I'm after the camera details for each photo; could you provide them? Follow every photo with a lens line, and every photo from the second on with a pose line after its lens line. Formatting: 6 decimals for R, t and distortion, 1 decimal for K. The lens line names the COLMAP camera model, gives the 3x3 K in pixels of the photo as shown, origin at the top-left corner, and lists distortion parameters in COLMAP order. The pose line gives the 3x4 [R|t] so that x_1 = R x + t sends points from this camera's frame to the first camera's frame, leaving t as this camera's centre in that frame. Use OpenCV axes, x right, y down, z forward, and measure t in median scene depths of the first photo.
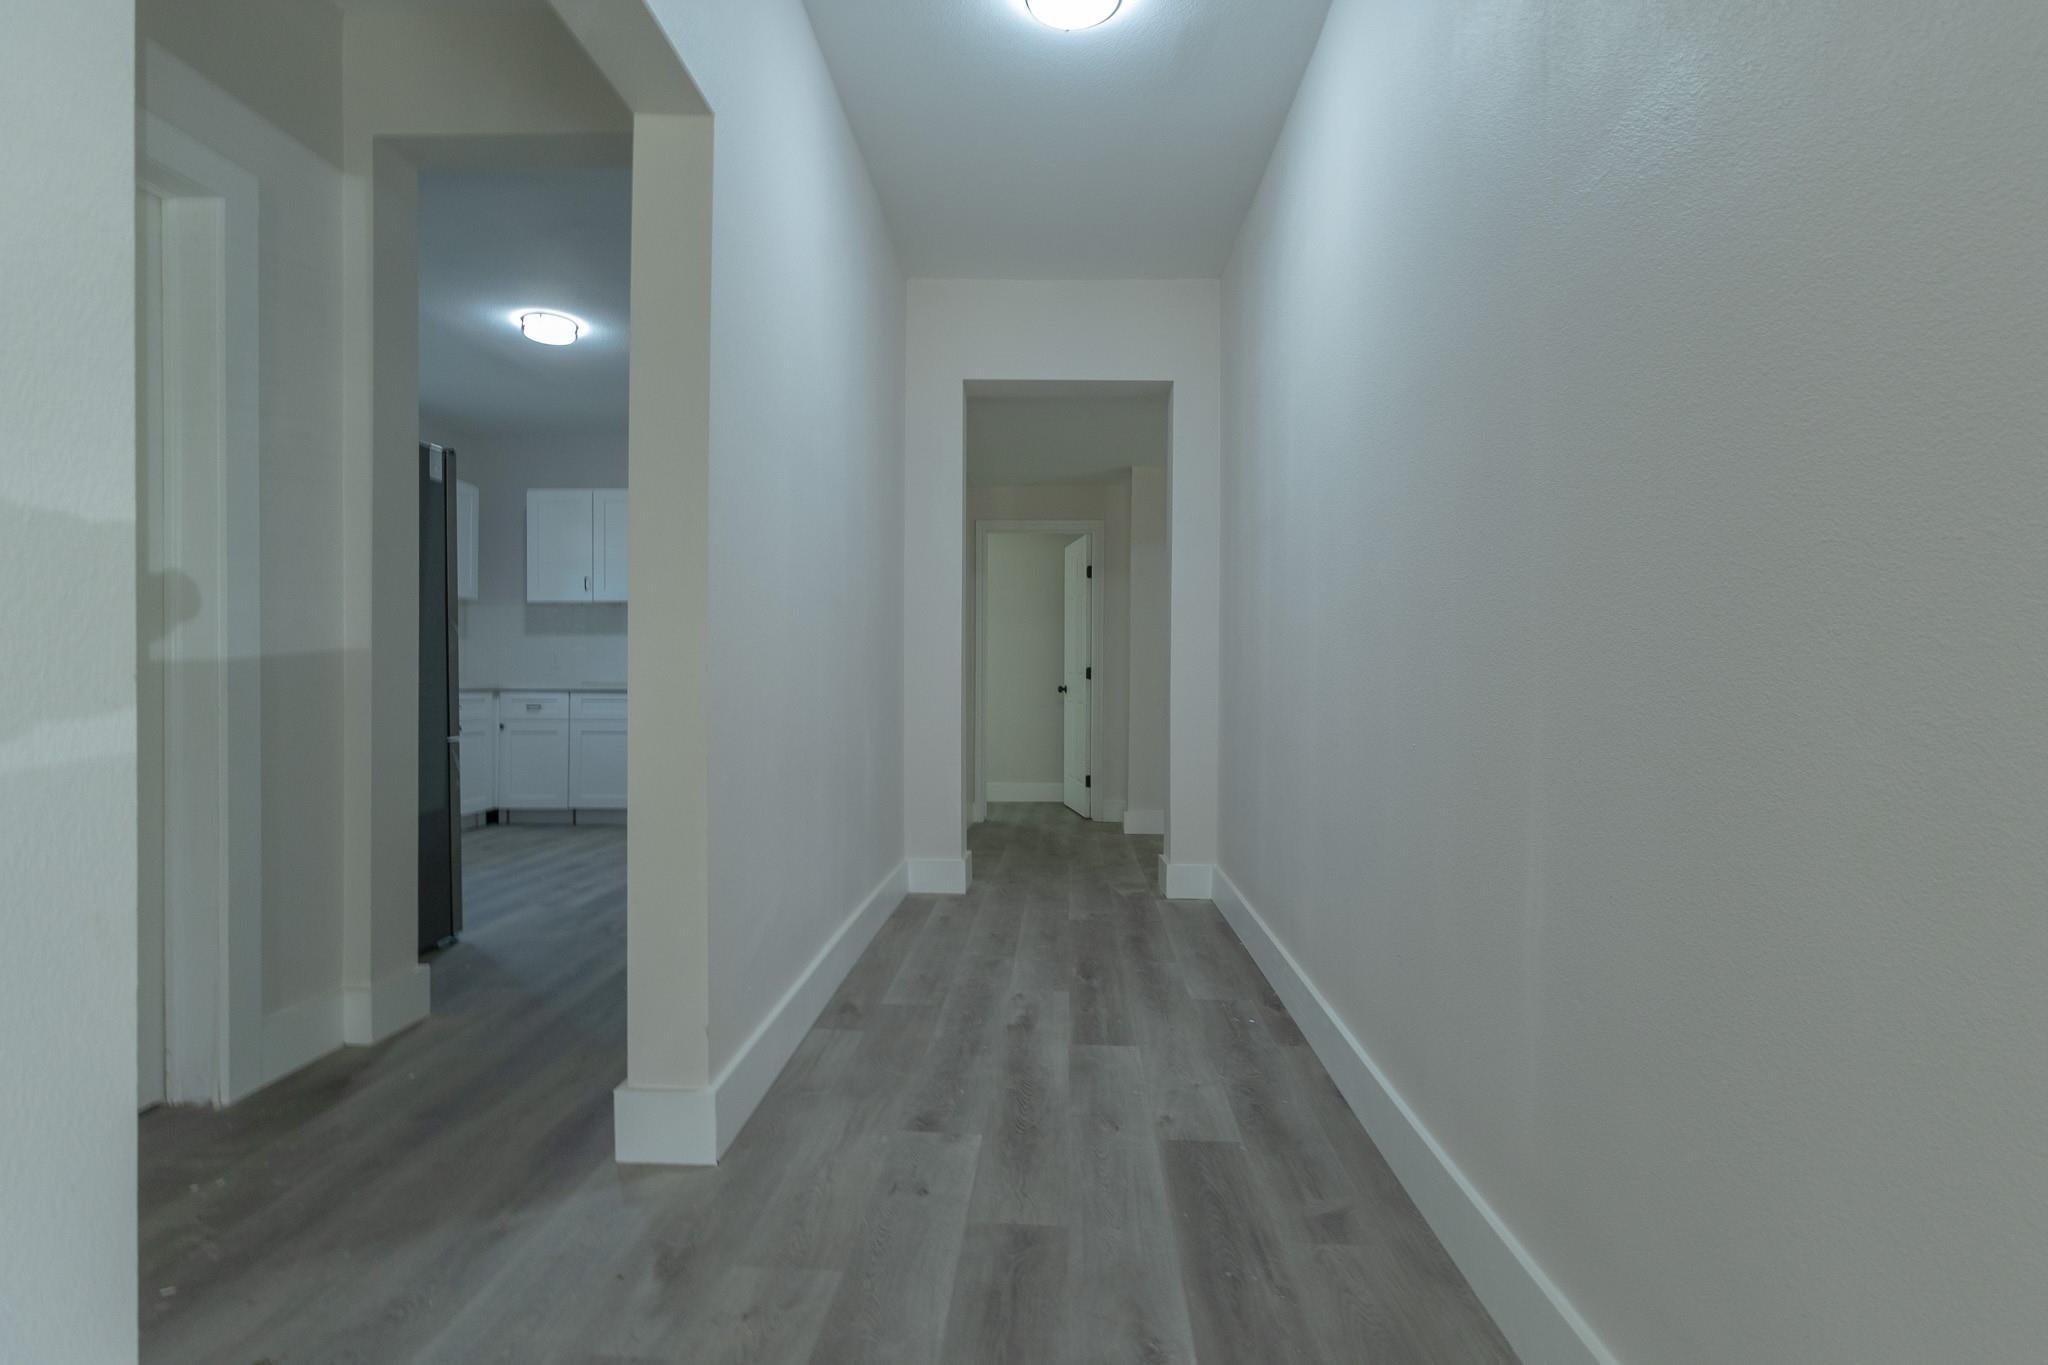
lens RADIAL K [[936.0, 0, 1024.0], [0, 936.0, 682.5], [0, 0, 1]] dist [0.002140, 0.000622]
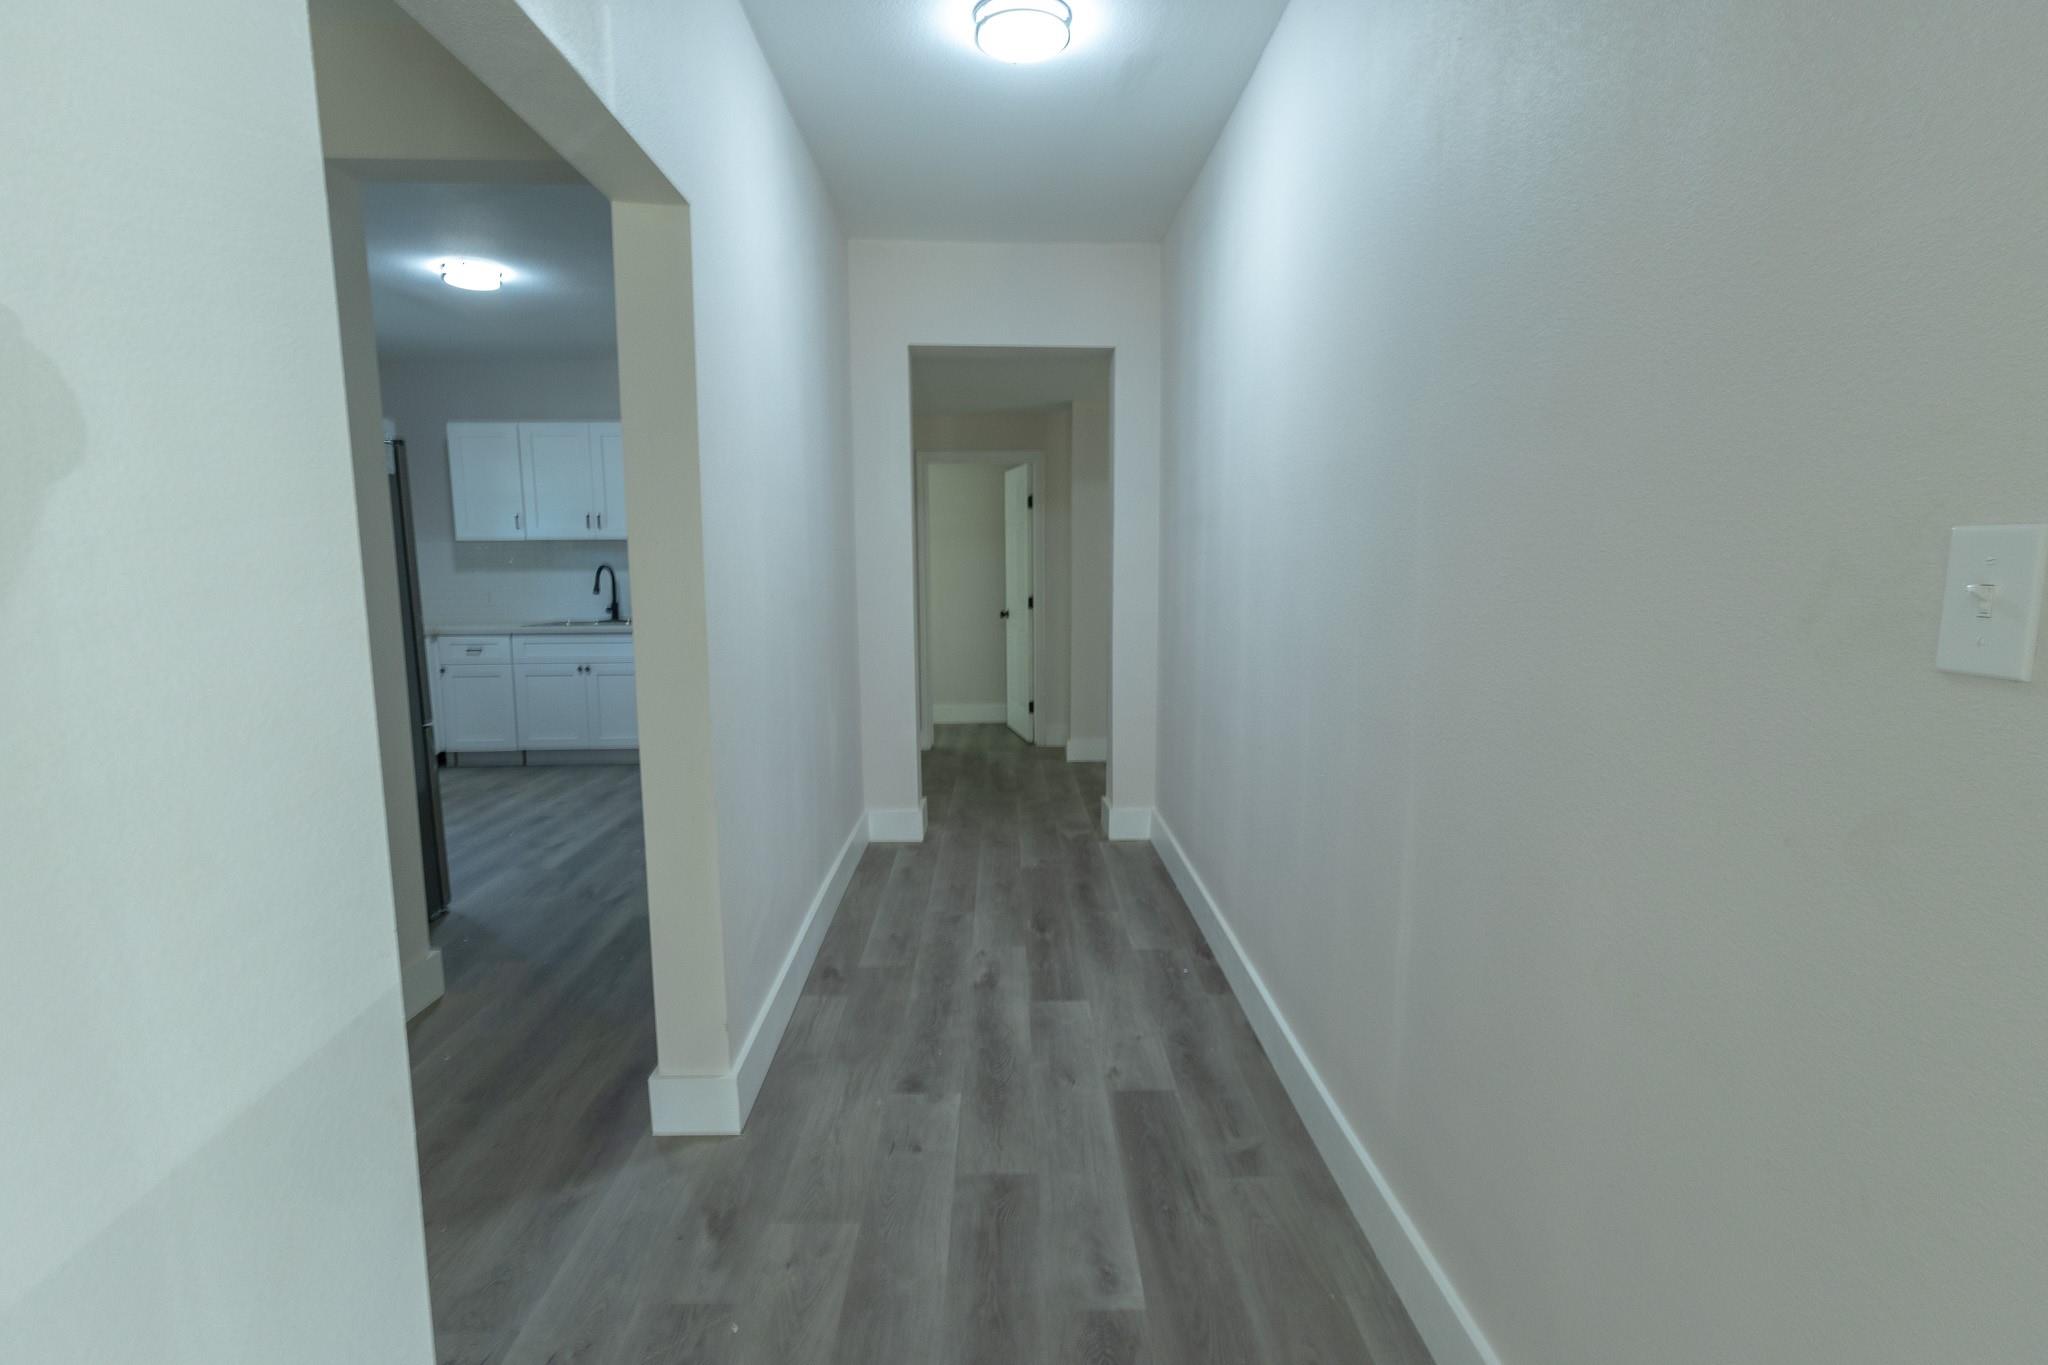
lens RADIAL K [[953.5, 0, 1020.0], [0, 953.5, 682.7], [0, 0, 1]] dist [0.002843, 0.000079]
pose [[0.997832, -0.020536, 0.062532, -0.027669], [0.012899, 0.992670, 0.120170, -0.143177], [-0.064541, -0.119103, 0.990782, -0.114911]]
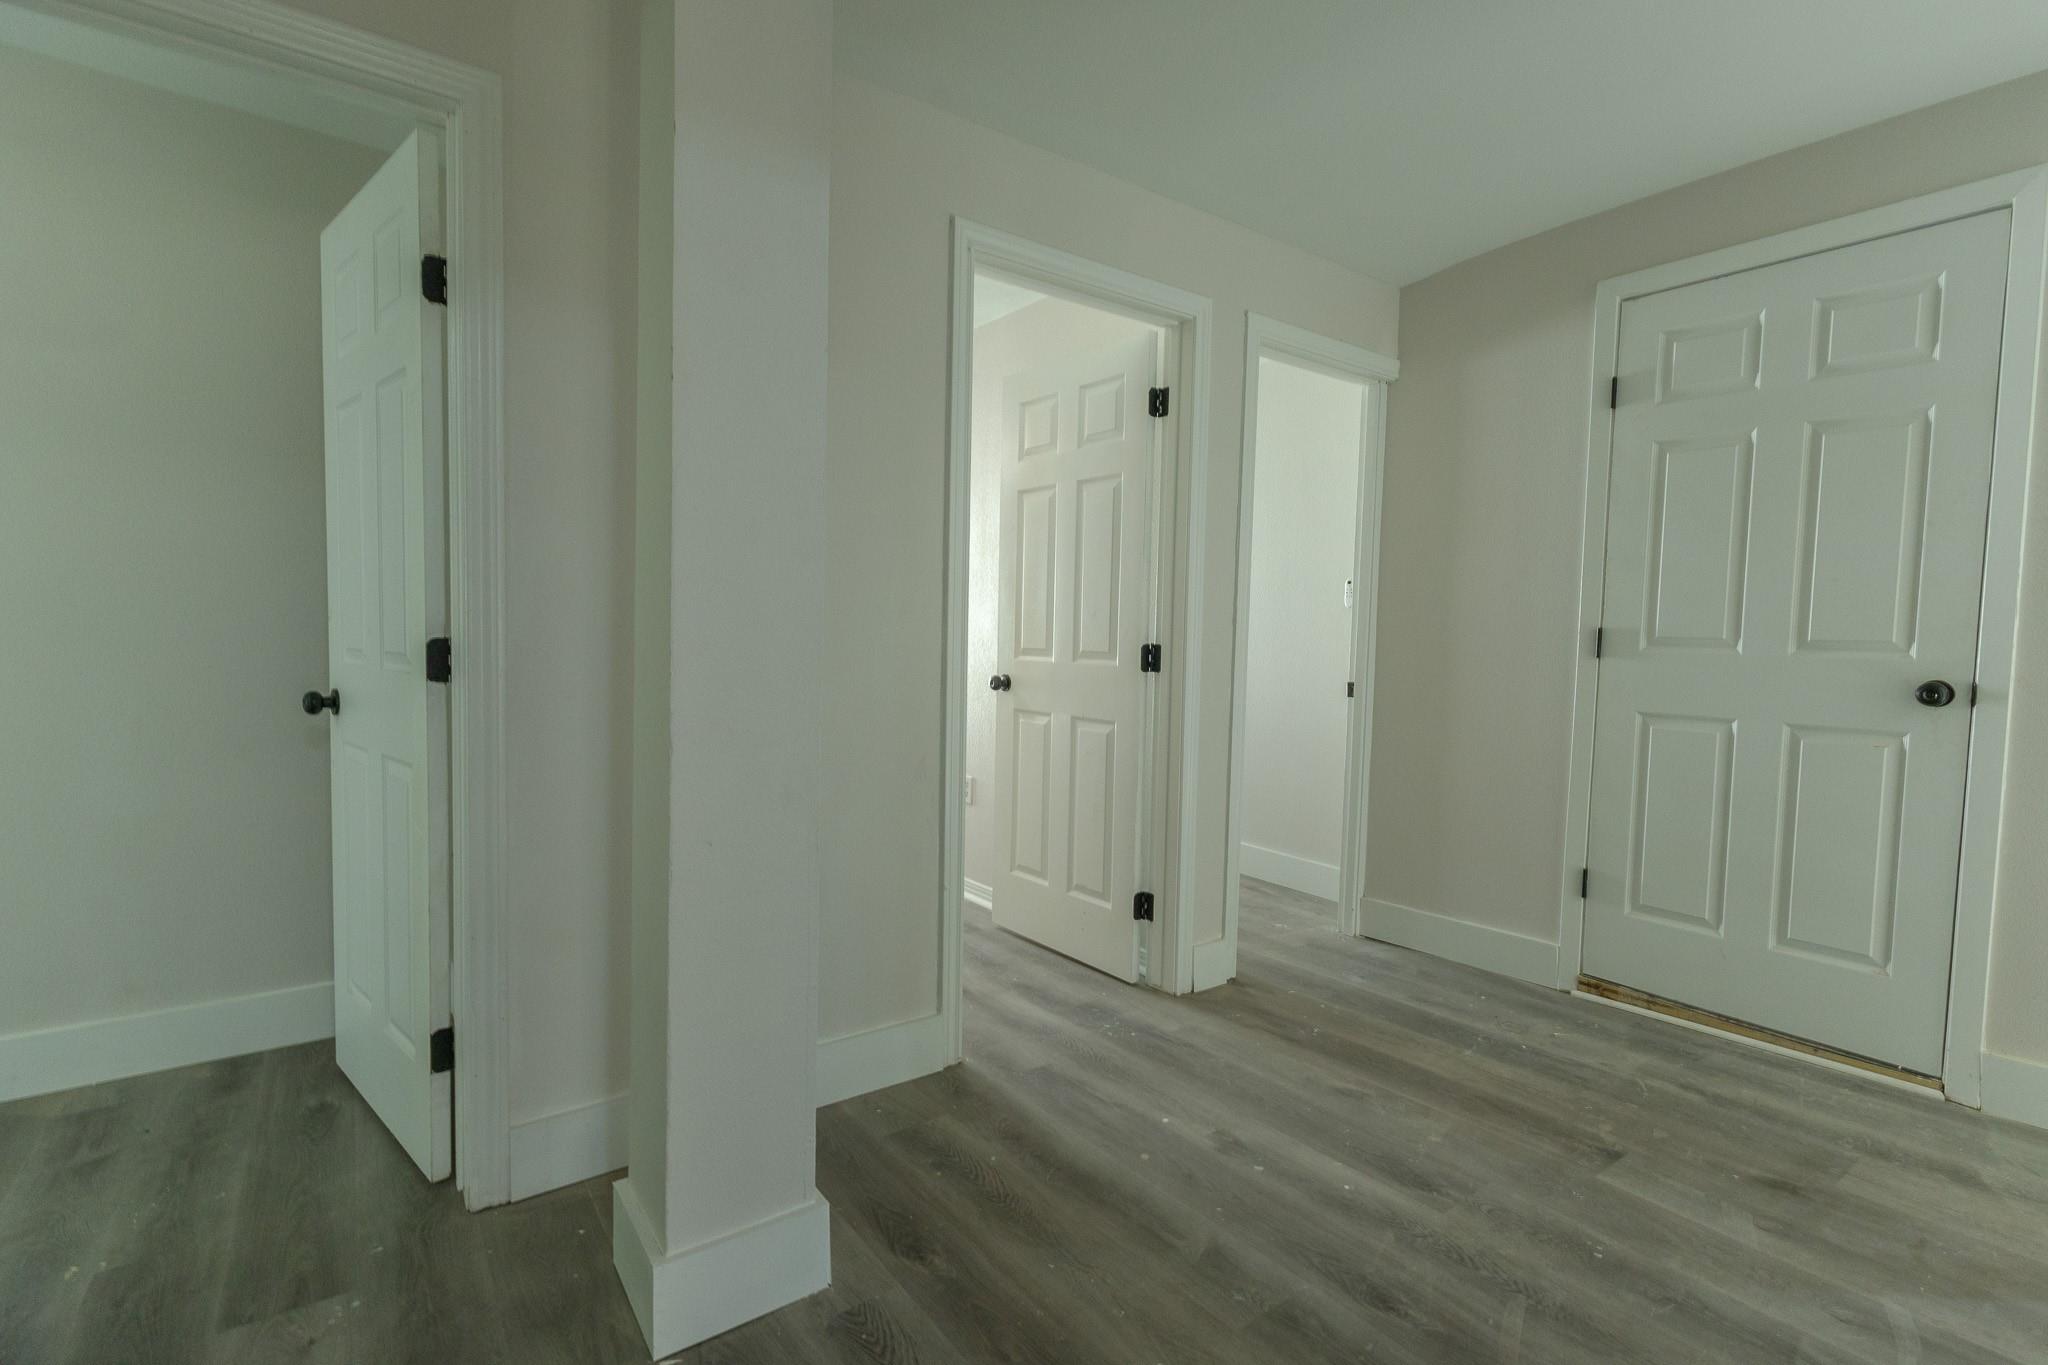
lens RADIAL K [[953.5, 0, 1020.0], [0, 953.5, 682.7], [0, 0, 1]] dist [0.002843, 0.000079]
pose [[0.786733, -0.020287, 0.616960, 0.092301], [-0.009390, 0.998951, 0.044822, -0.051658], [-0.617222, -0.041057, 0.785717, 2.019810]]
